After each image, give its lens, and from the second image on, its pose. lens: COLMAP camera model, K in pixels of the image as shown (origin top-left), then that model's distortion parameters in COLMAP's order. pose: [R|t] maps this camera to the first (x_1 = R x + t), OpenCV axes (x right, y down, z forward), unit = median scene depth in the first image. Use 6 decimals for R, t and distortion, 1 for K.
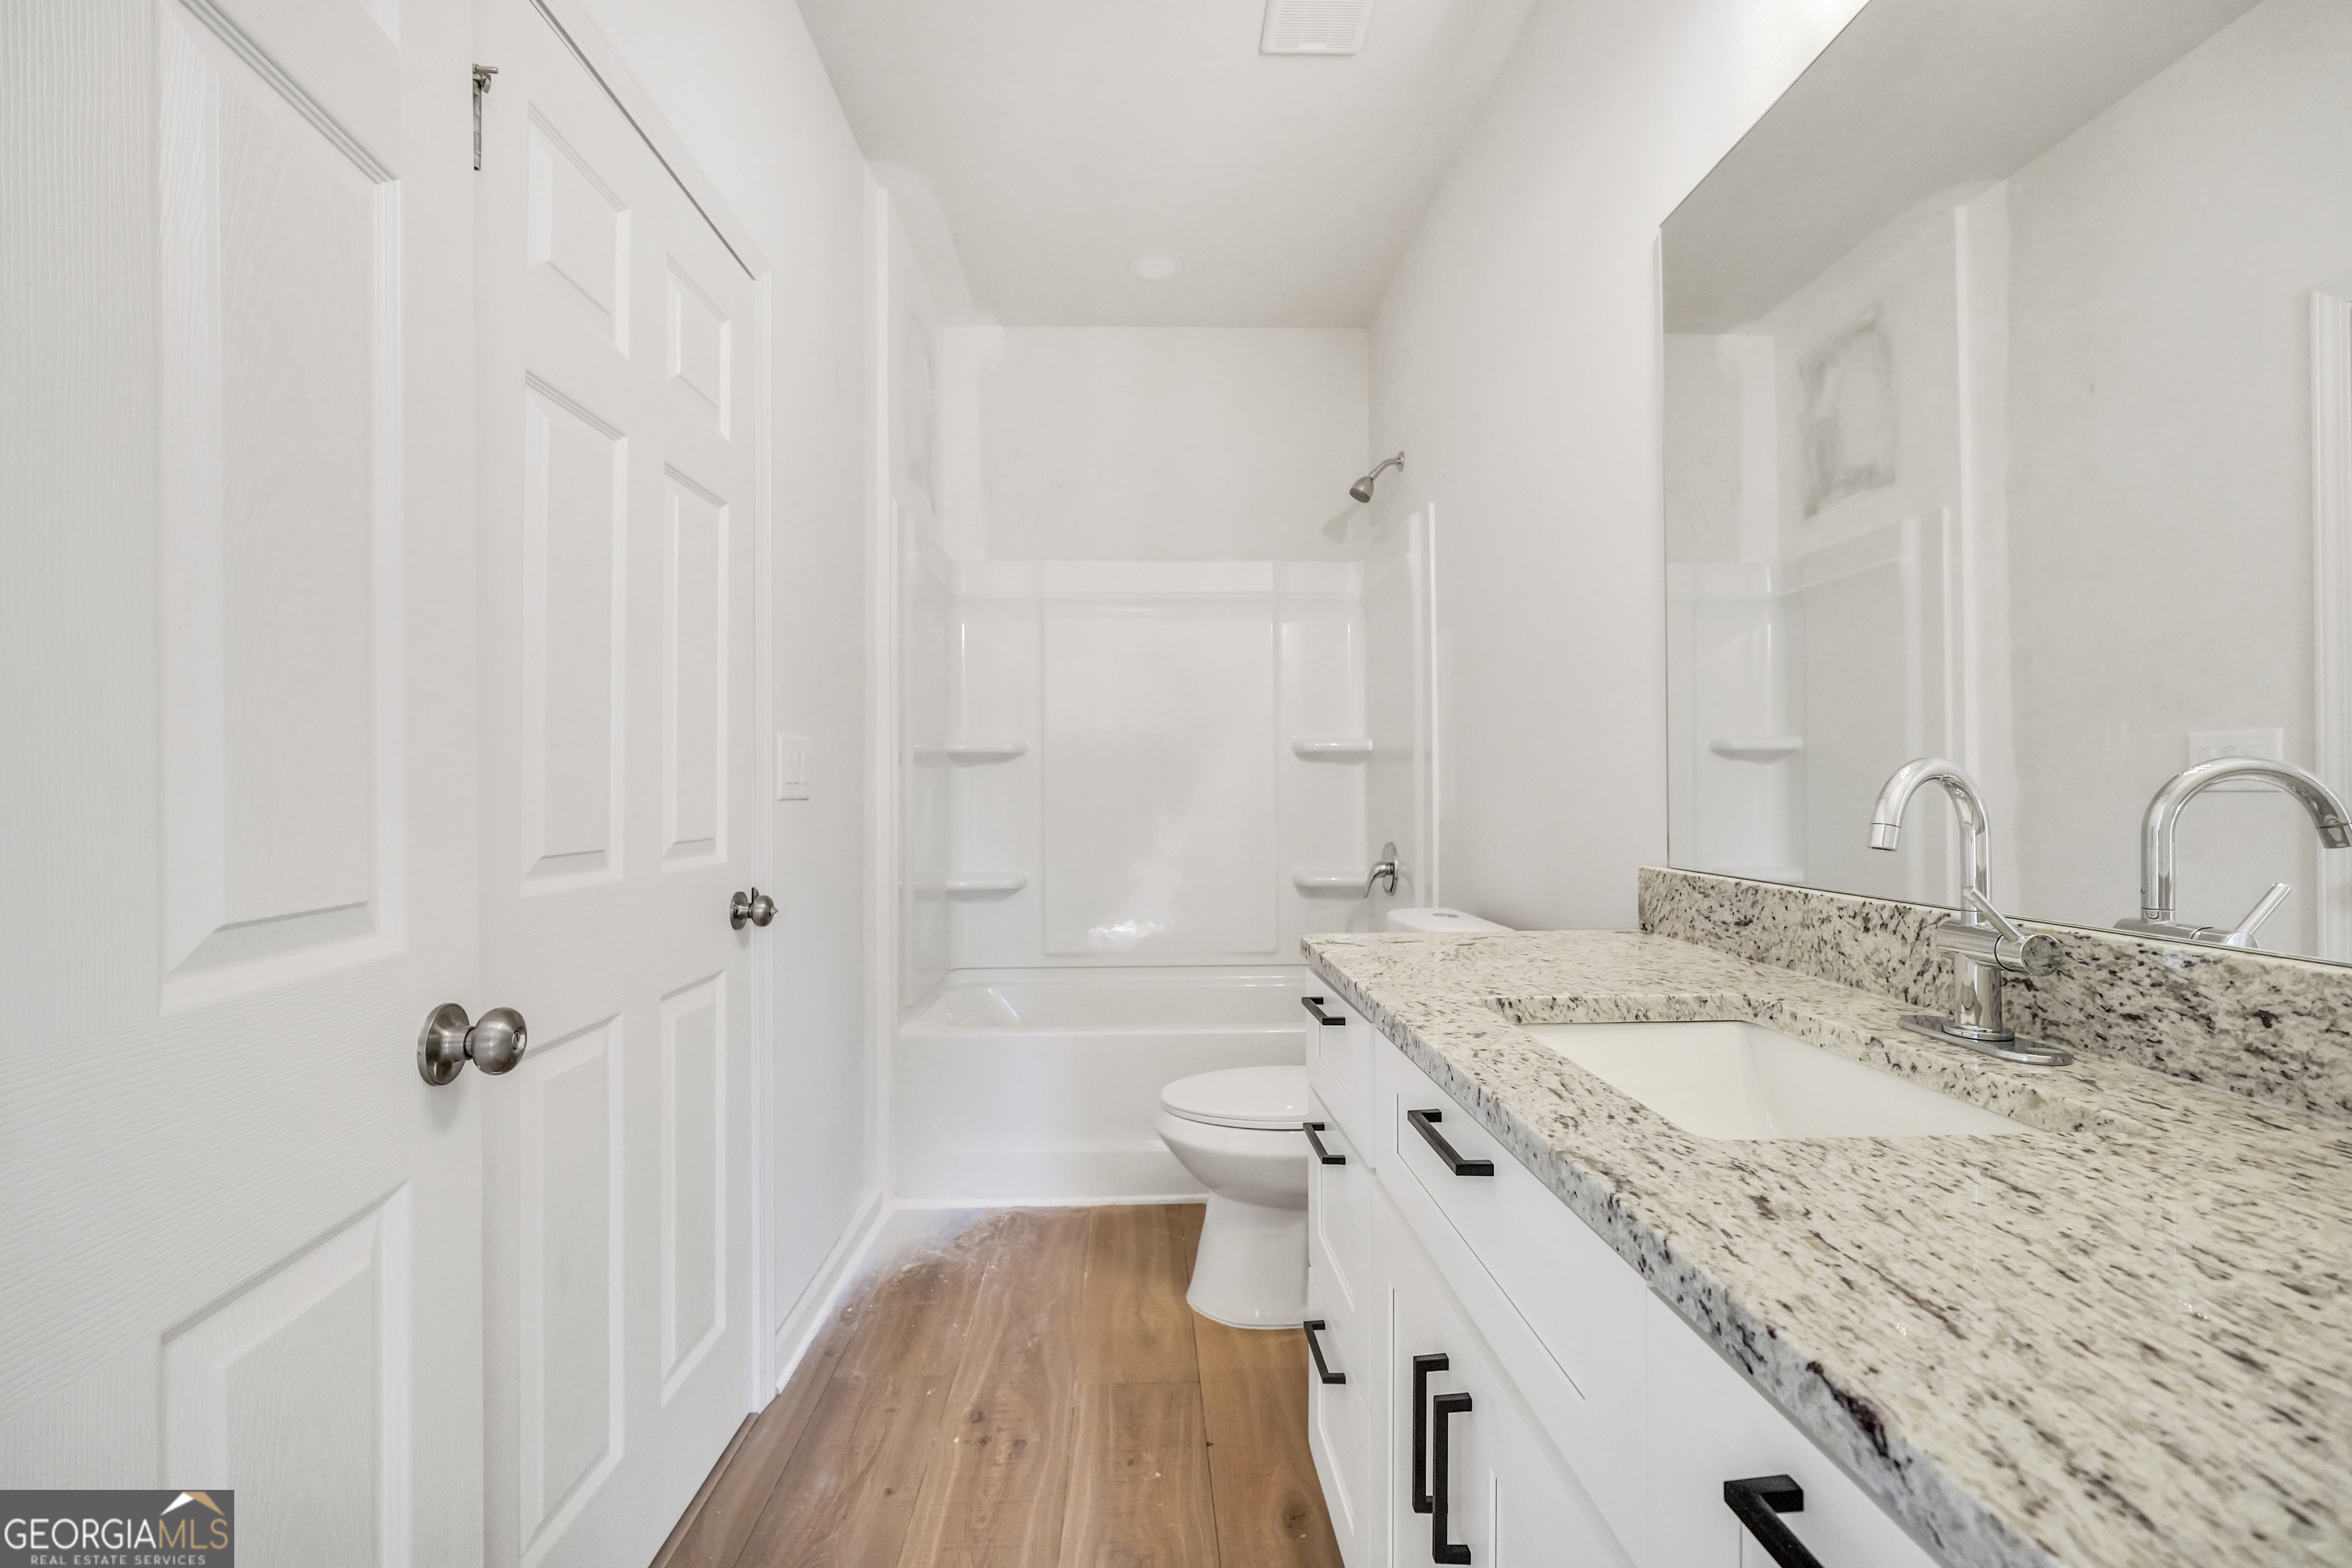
lens RADIAL K [[1015.7, 0, 1177.5], [0, 1015.7, 755.7], [0, 0, 1]] dist [-0.019200, 0.009945]
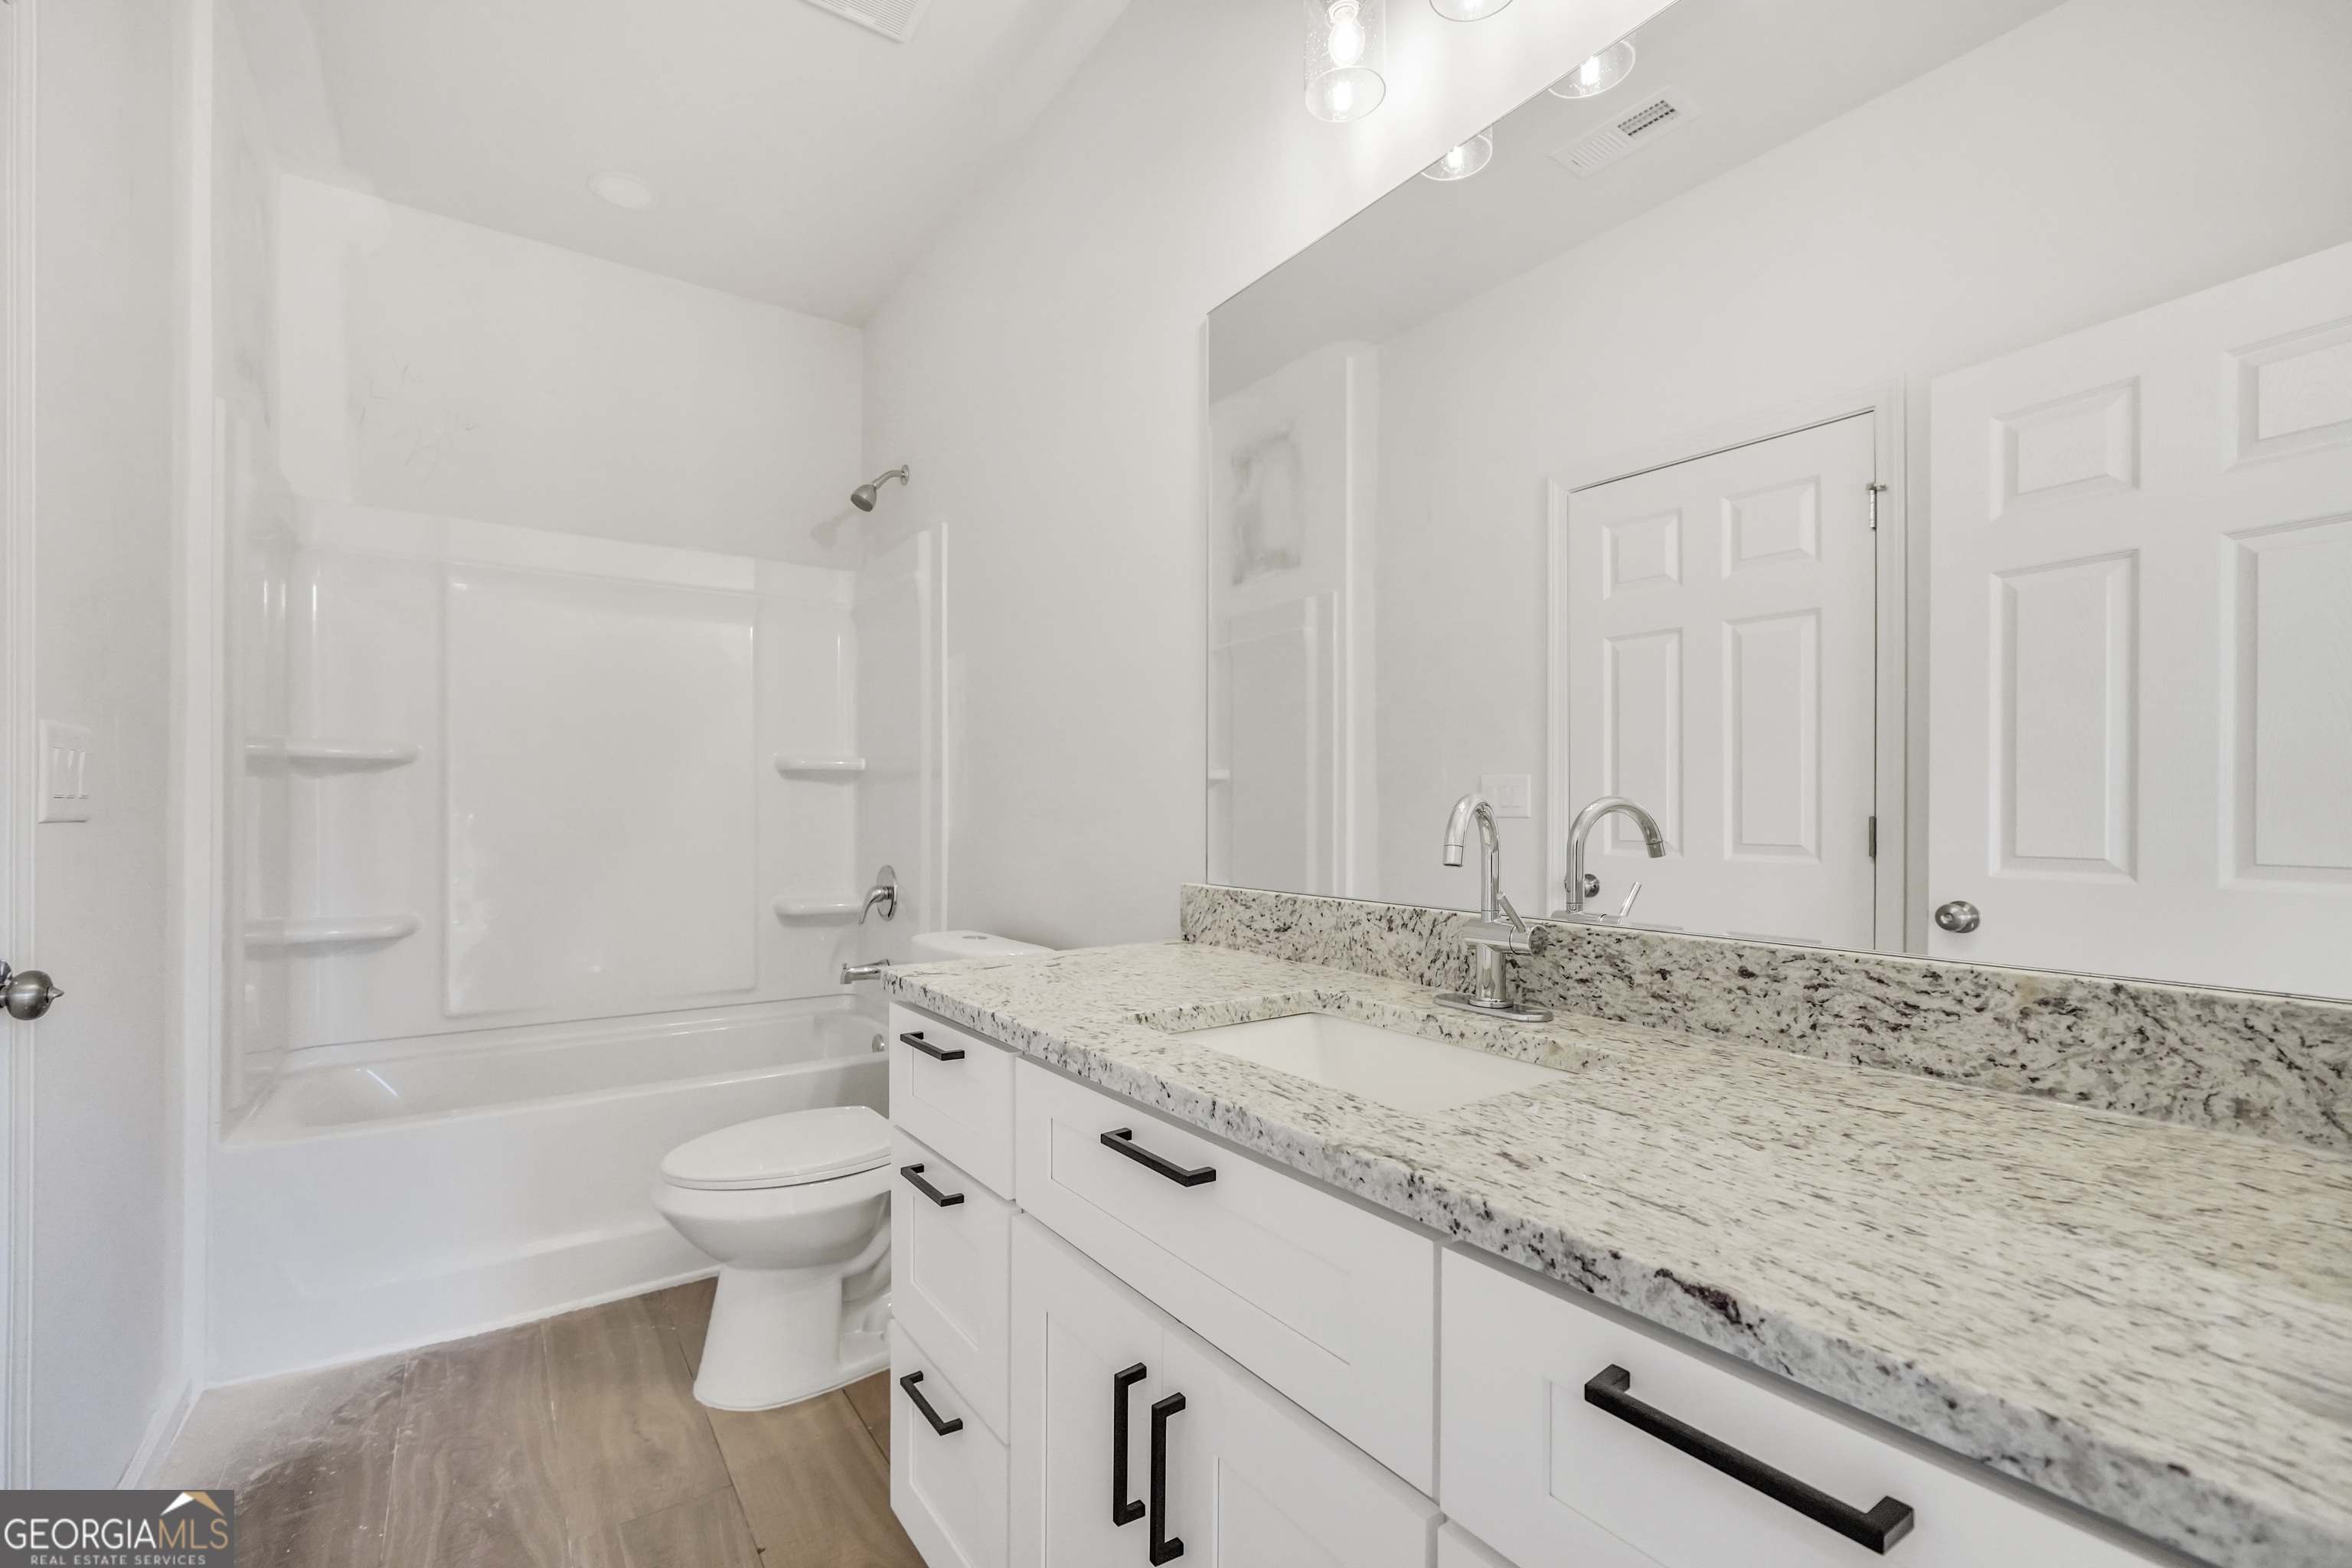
lens RADIAL K [[1014.3, 0, 1162.8], [0, 1014.3, 783.6], [0, 0, 1]] dist [-0.020103, 0.009650]
pose [[0.836687, 0.021573, 0.547257, -0.291819], [-0.026001, 0.999662, 0.000346, -0.000795], [-0.547064, -0.014519, 0.836965, 0.132170]]
